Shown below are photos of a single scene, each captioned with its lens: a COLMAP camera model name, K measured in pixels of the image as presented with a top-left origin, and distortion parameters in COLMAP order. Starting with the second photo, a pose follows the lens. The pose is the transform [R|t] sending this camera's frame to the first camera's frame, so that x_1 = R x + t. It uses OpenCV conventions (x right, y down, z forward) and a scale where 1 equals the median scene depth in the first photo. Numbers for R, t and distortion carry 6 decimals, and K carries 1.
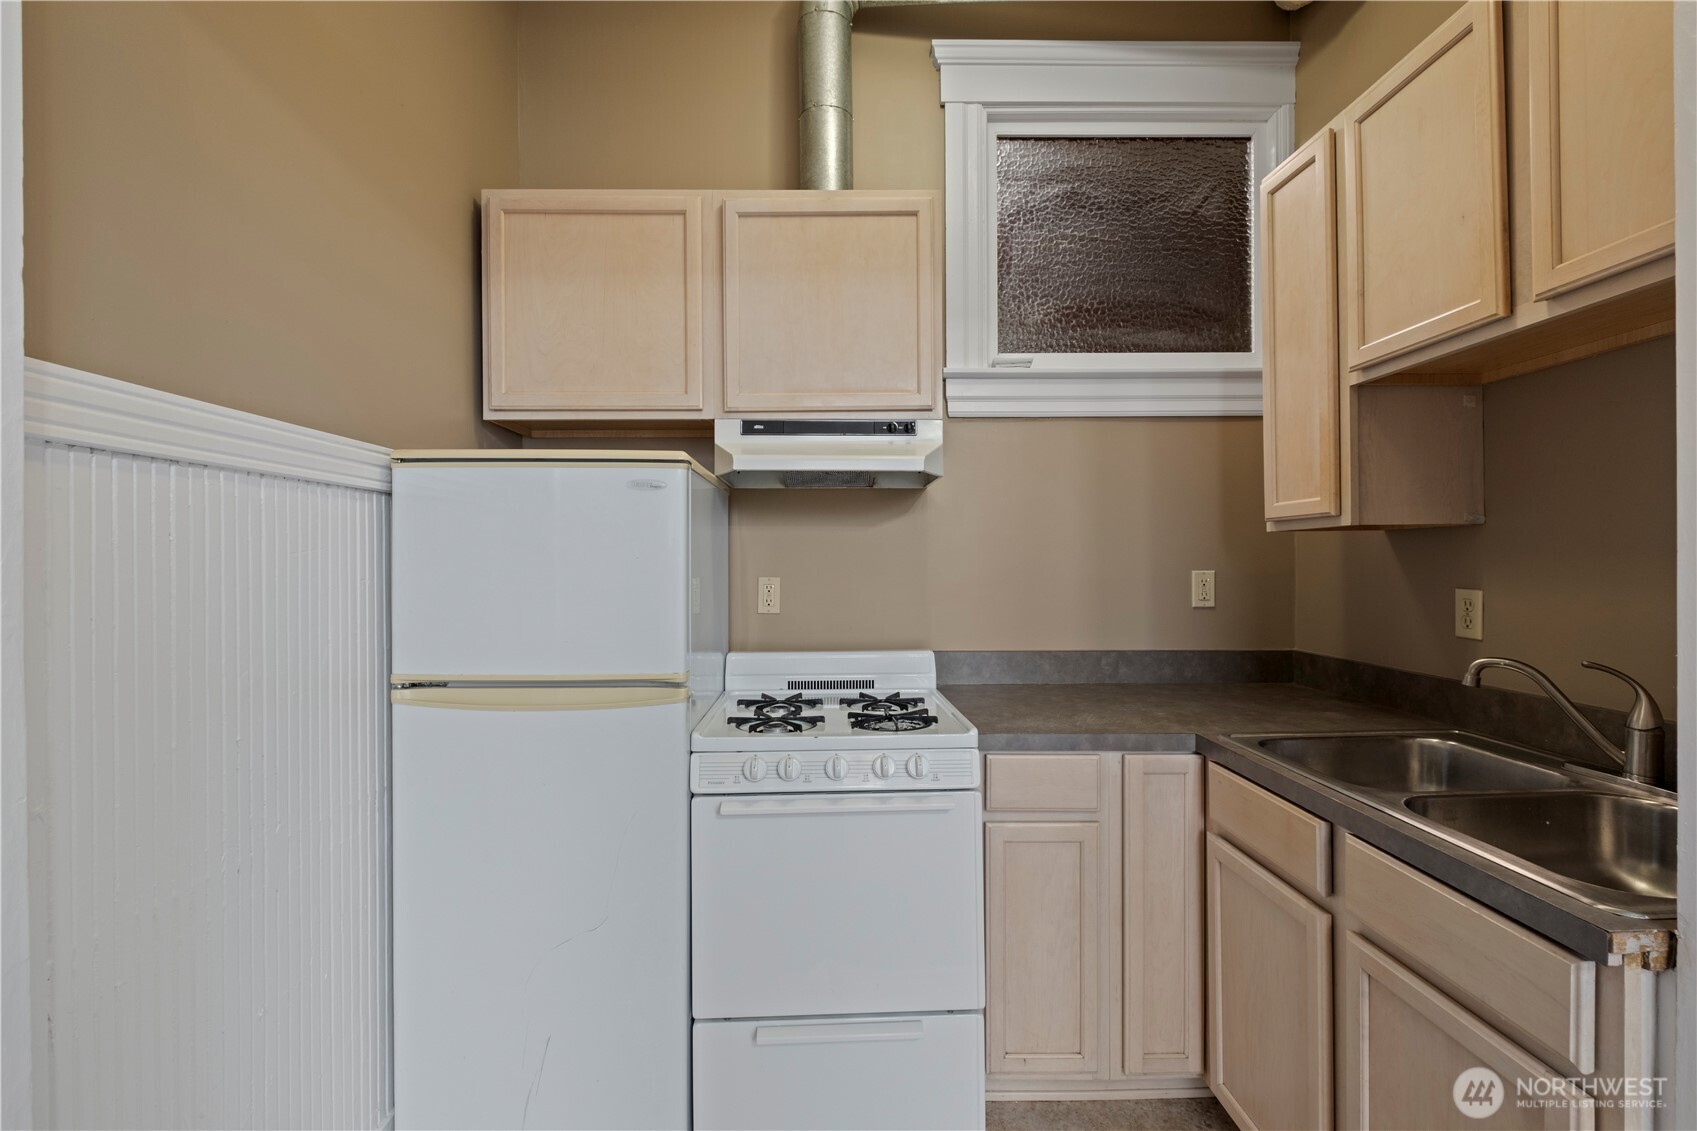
lens RADIAL K [[741.1, 0, 813.6], [0, 741.1, 564.1], [0, 0, 1]] dist [0.002945, -0.003966]
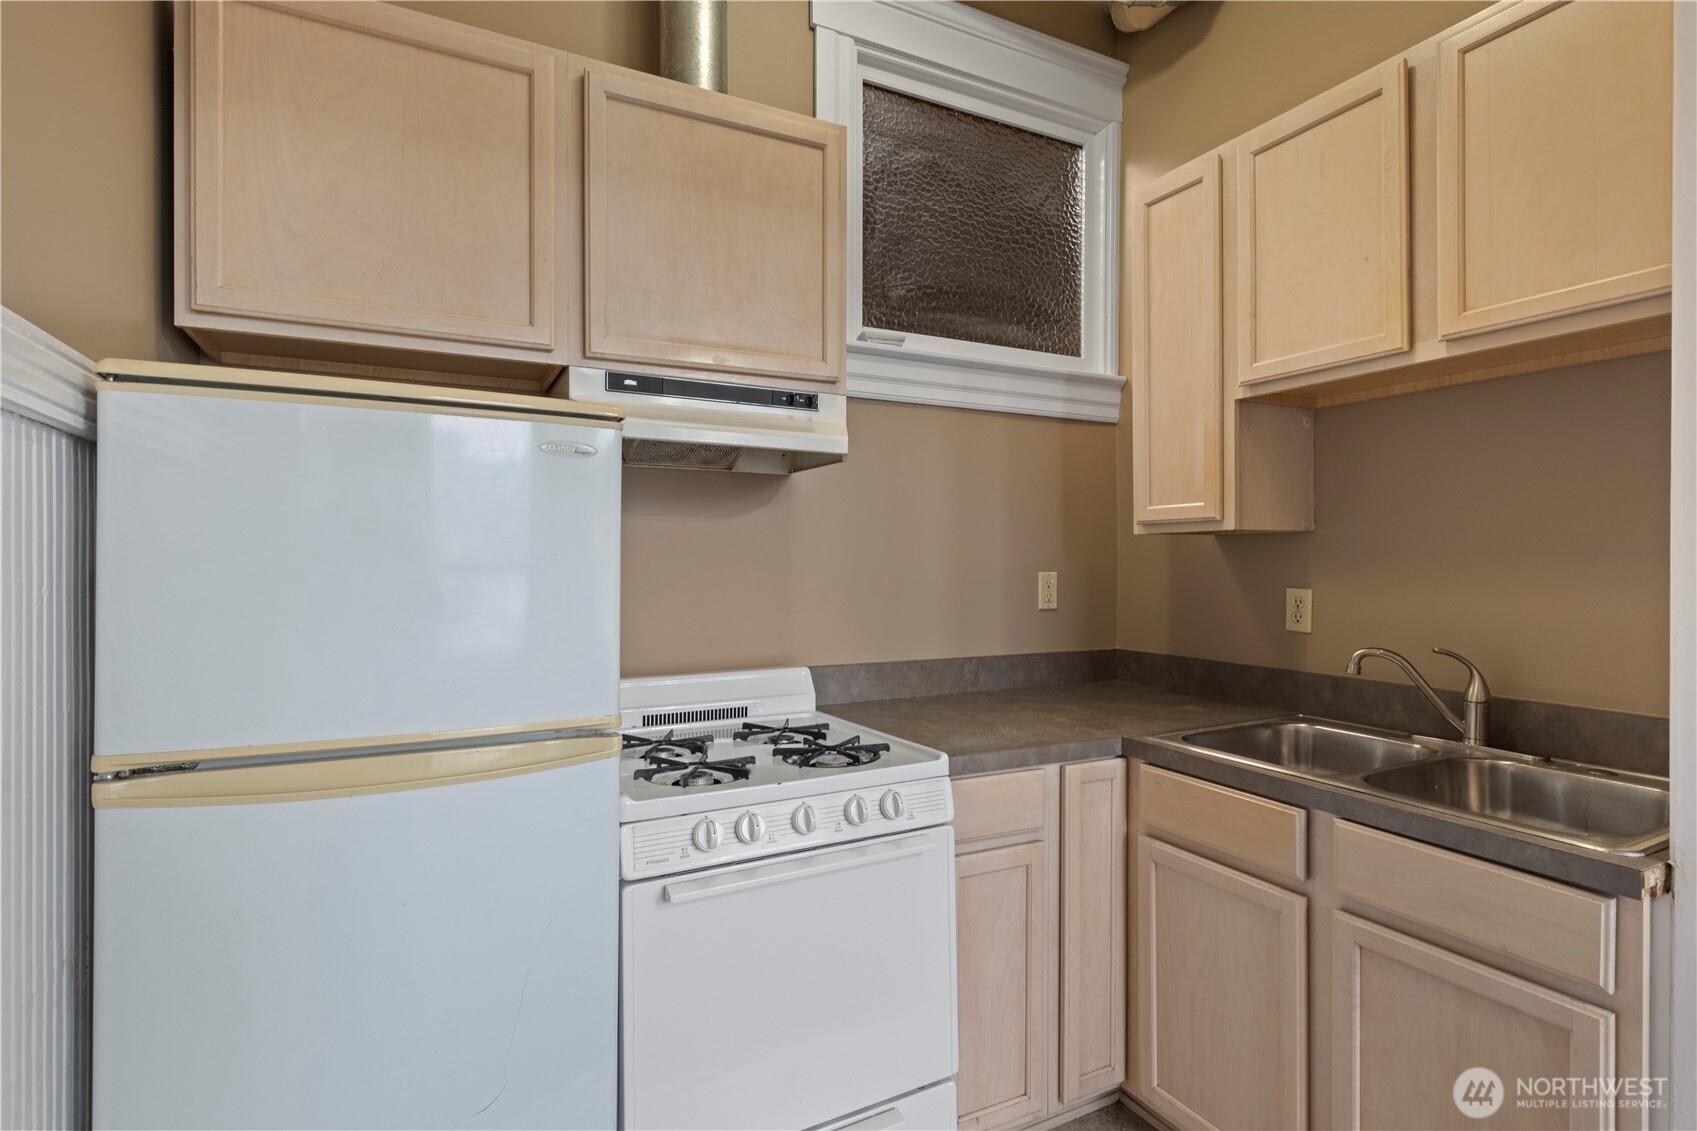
lens RADIAL K [[847.4, 0, 850.7], [0, 847.4, 563.5], [0, 0, 1]] dist [0.008278, -0.003171]
pose [[0.893769, 0.004228, 0.448507, -0.314085], [-0.003129, 0.999990, -0.003193, 0.001991], [-0.448516, 0.001450, 0.893774, 0.150605]]
